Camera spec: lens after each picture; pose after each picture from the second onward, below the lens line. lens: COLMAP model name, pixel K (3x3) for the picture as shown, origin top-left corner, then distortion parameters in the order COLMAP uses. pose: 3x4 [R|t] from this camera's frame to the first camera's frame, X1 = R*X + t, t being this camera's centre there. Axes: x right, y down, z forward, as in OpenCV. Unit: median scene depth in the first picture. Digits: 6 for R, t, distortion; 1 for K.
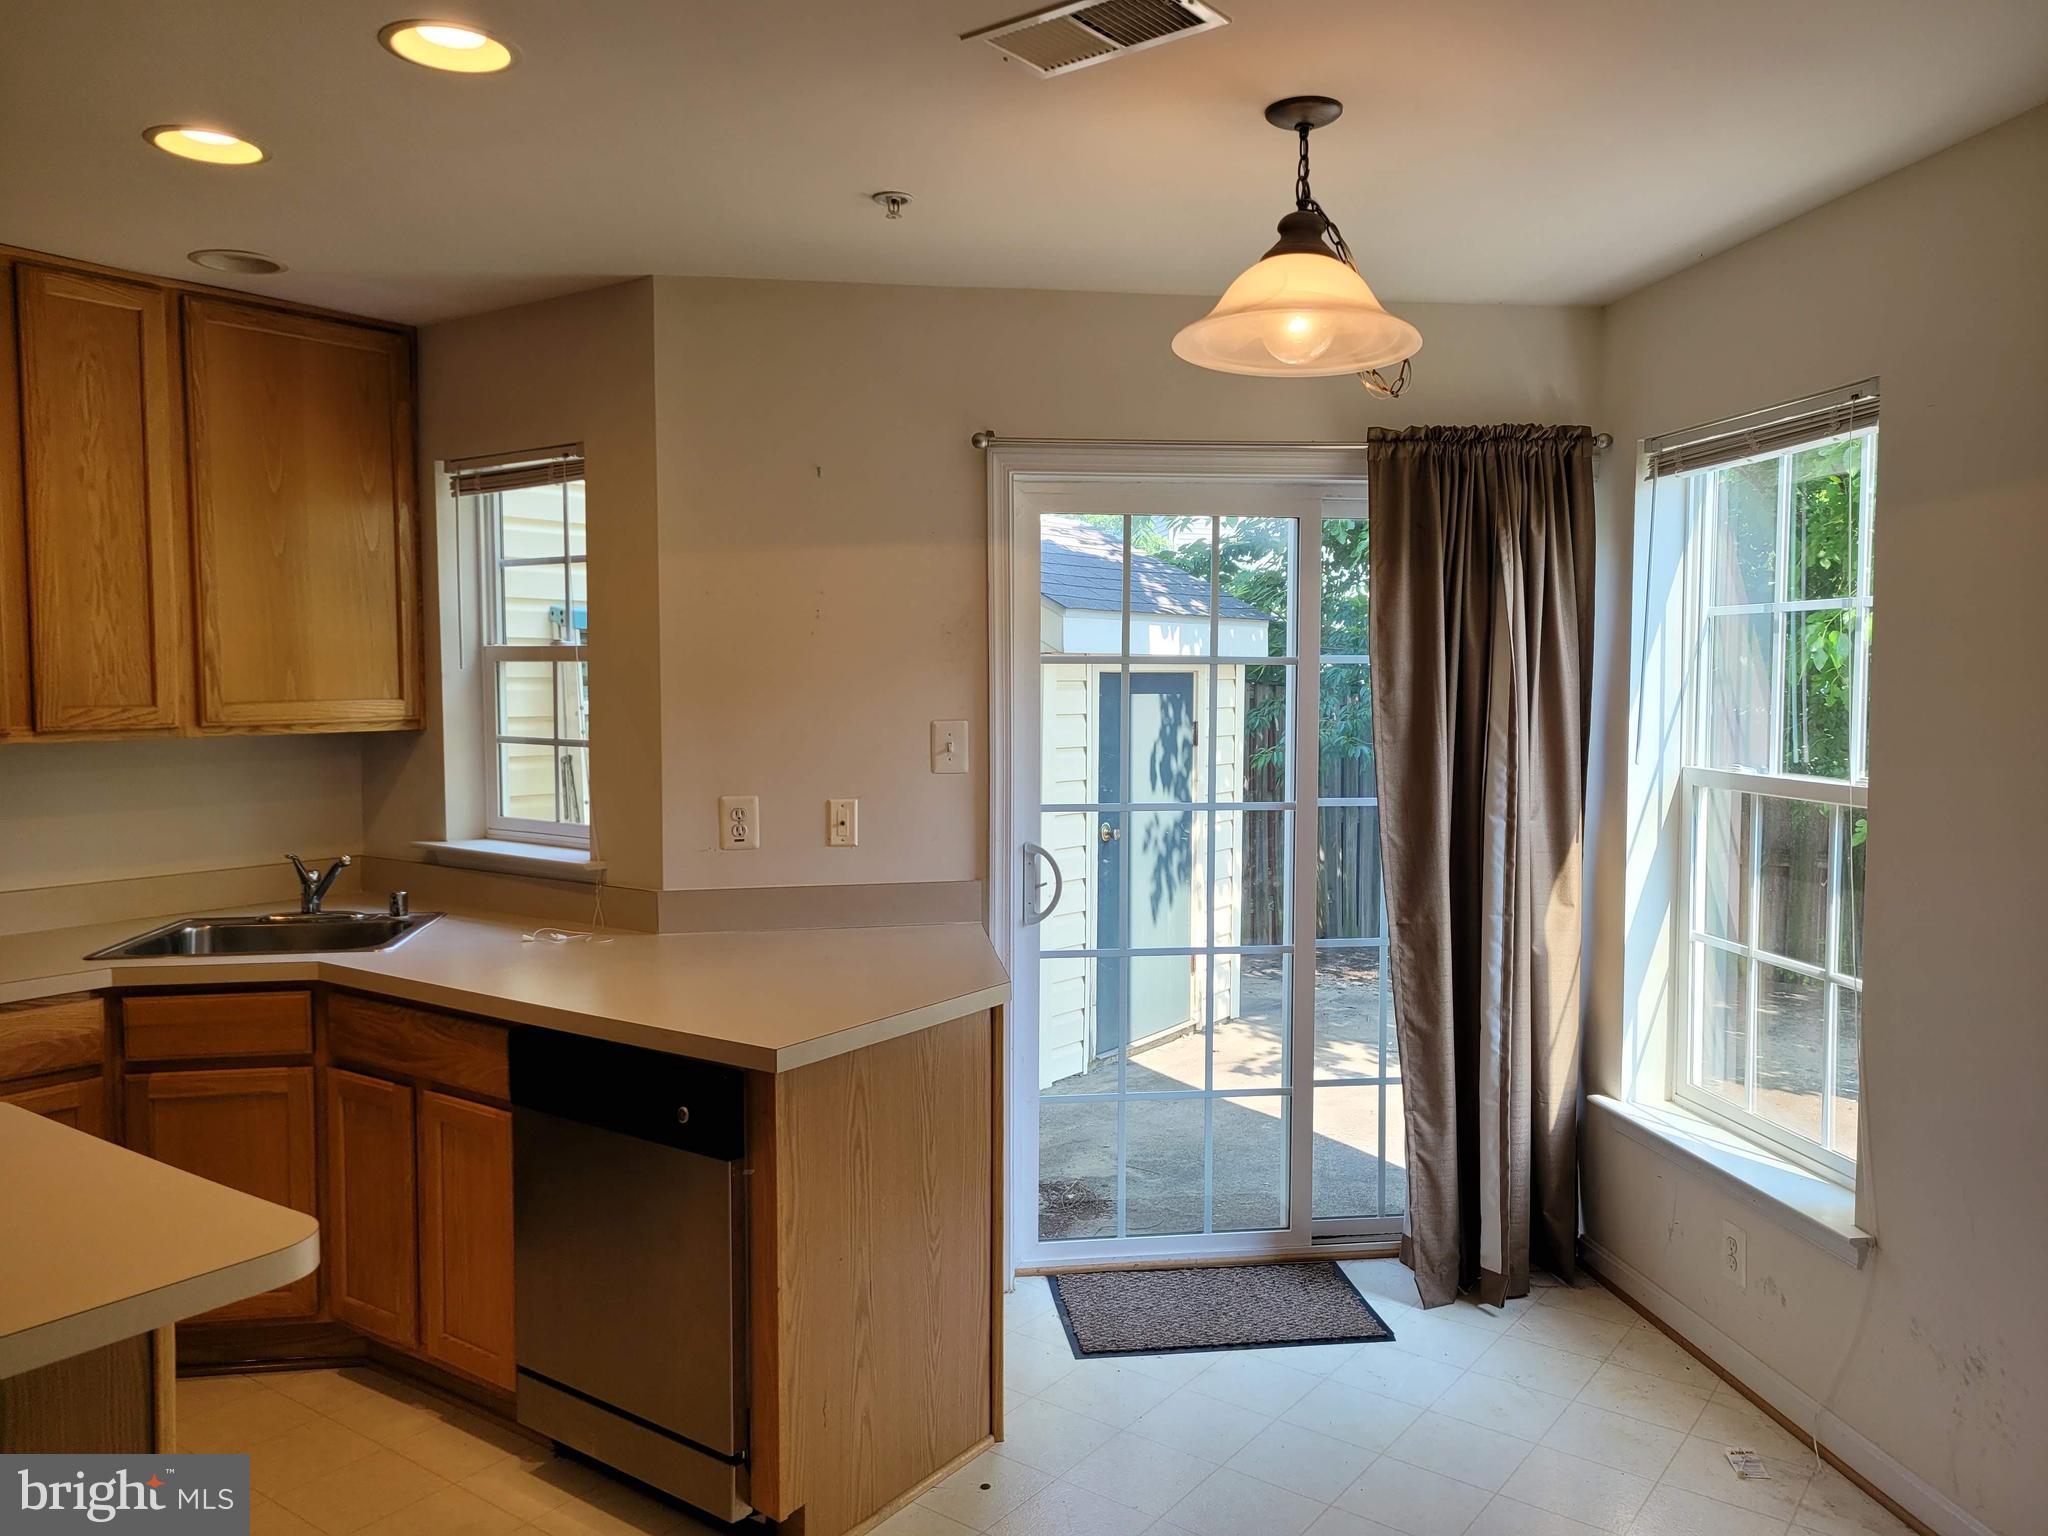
lens RADIAL K [[1525.4, 0, 1037.3], [0, 1525.4, 755.0], [0, 0, 1]] dist [0.056228, -0.030877]
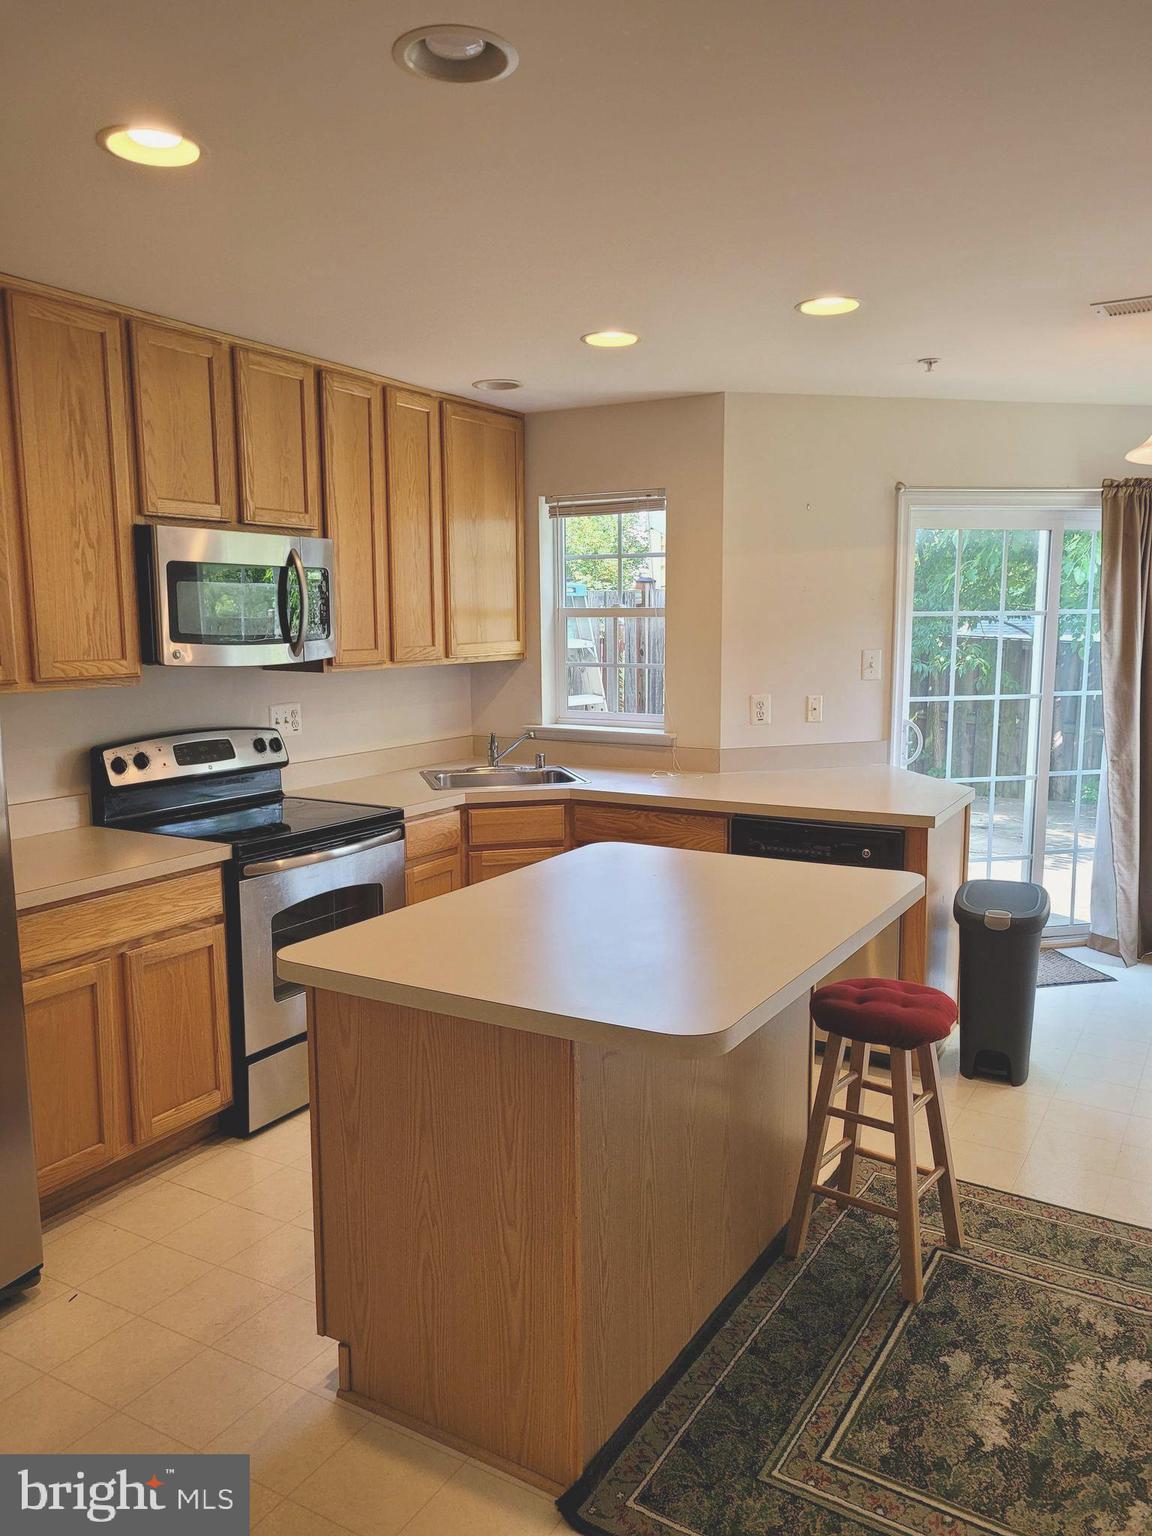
lens RADIAL K [[1144.0, 0, 576.5], [0, 1144.0, 771.3], [0, 0, 1]] dist [0.056228, -0.030877]
pose [[0.994517, -0.021291, 0.102381, -0.537418], [0.013163, 0.996754, 0.079419, 0.007935], [-0.103740, -0.077636, 0.991570, -0.287888]]
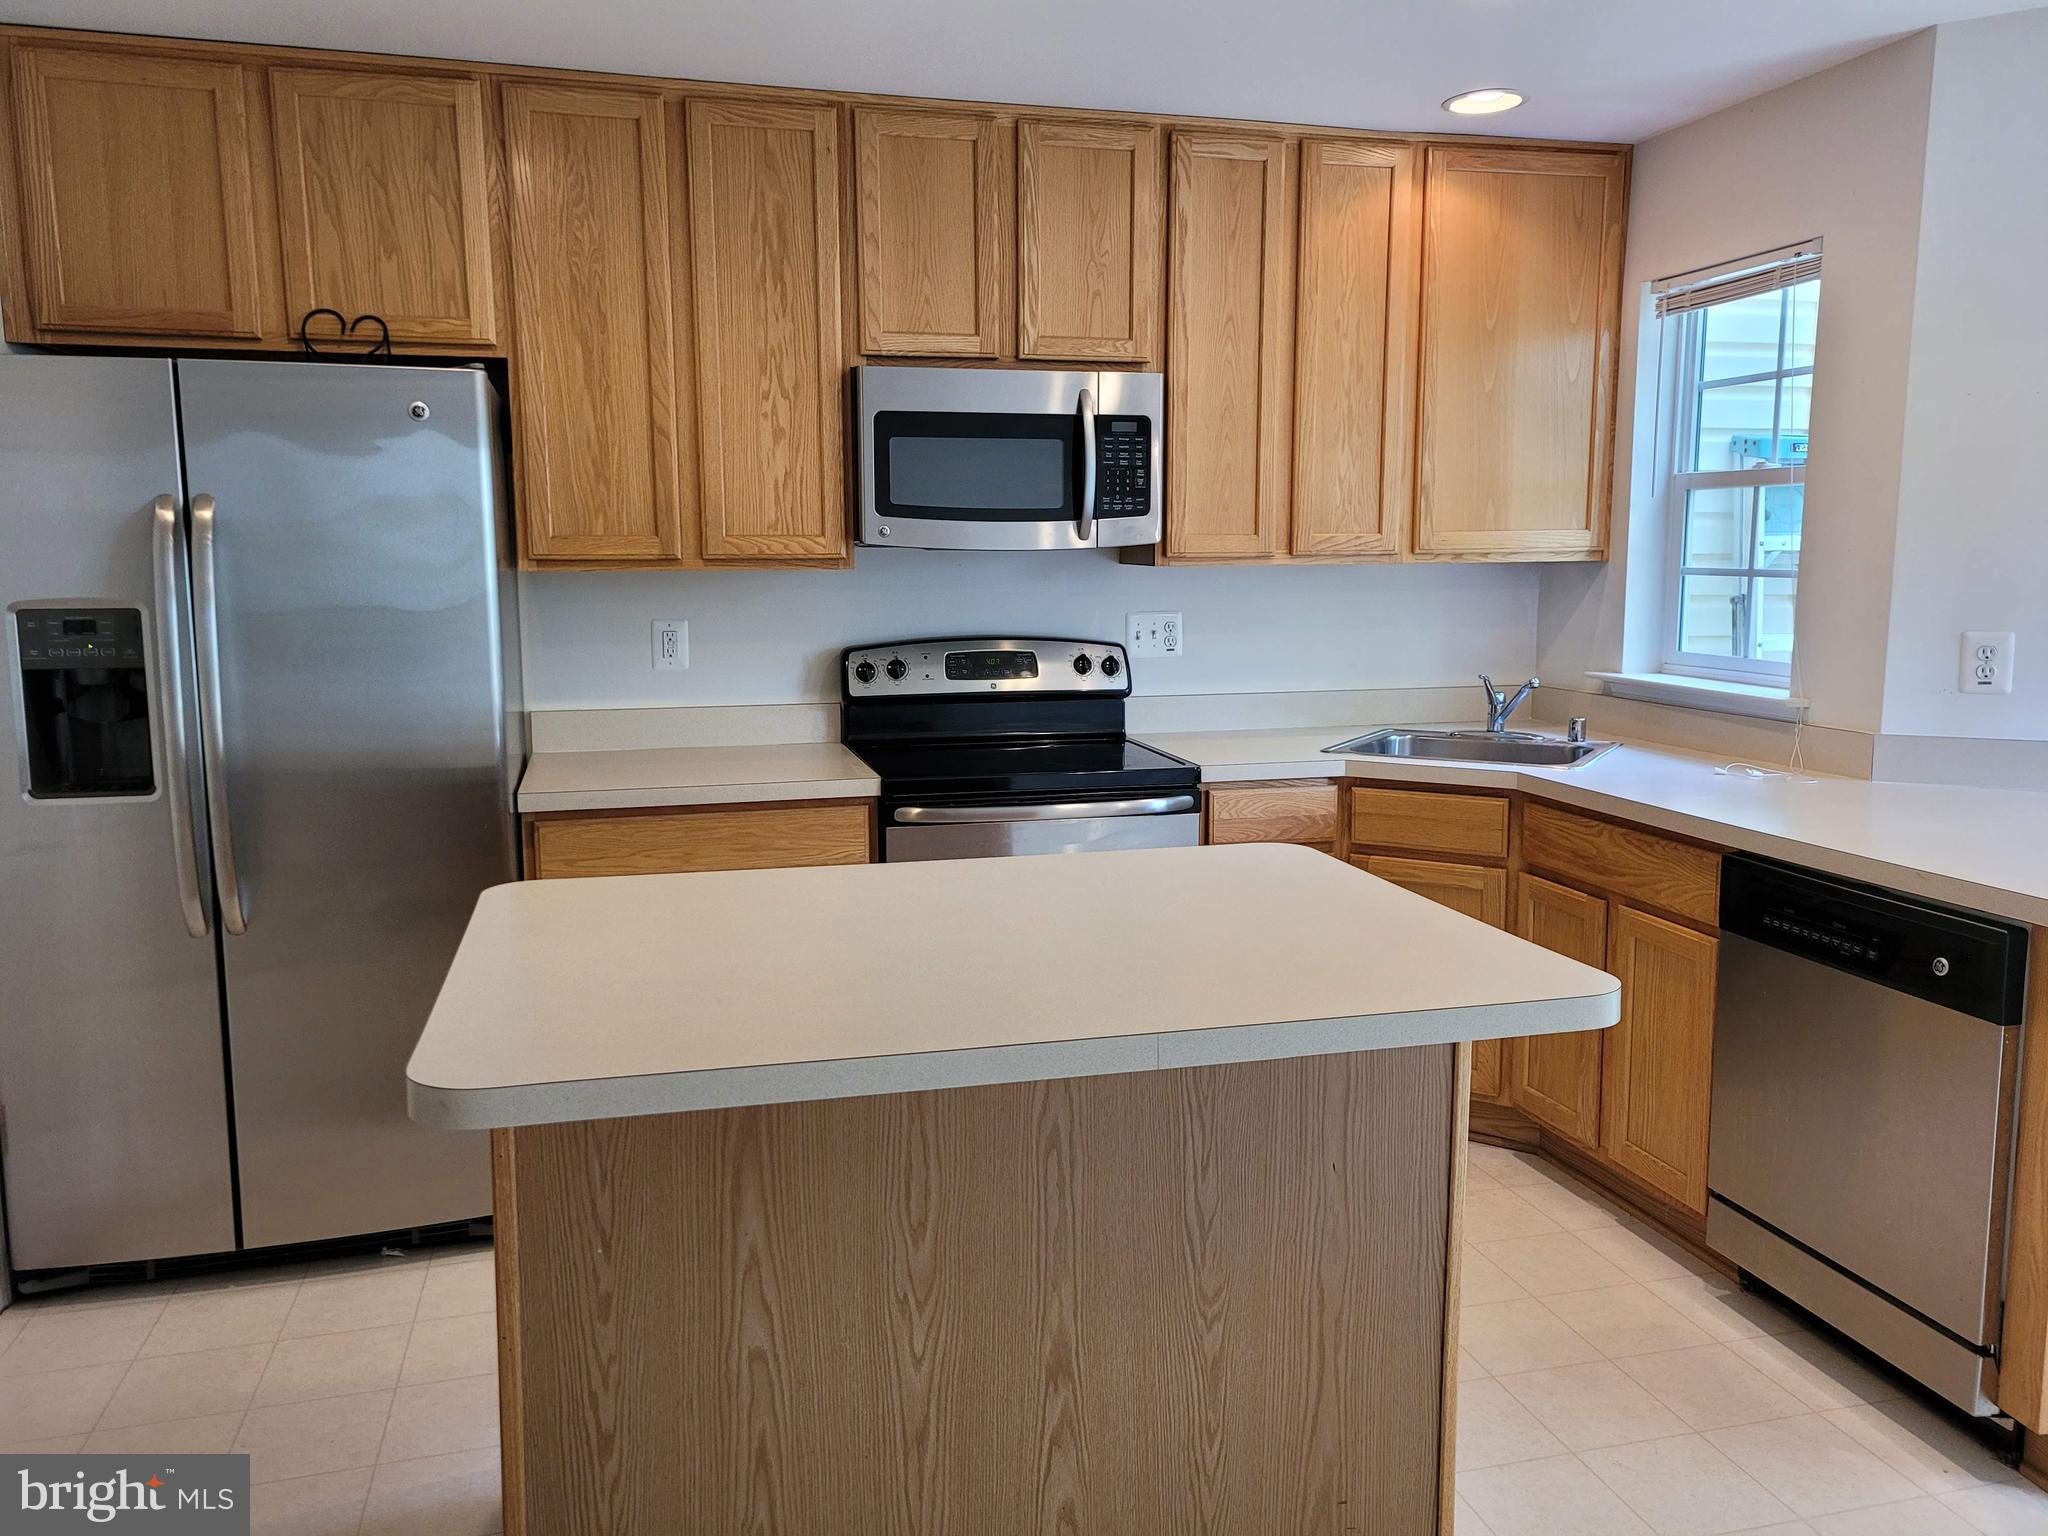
lens RADIAL K [[1525.4, 0, 1029.8], [0, 1525.4, 755.2], [0, 0, 1]] dist [0.056228, -0.030877]
pose [[0.781700, 0.082747, -0.618141, -0.070700], [-0.032220, 0.995193, 0.092476, 0.032589], [0.622822, -0.052372, 0.780608, -0.026457]]
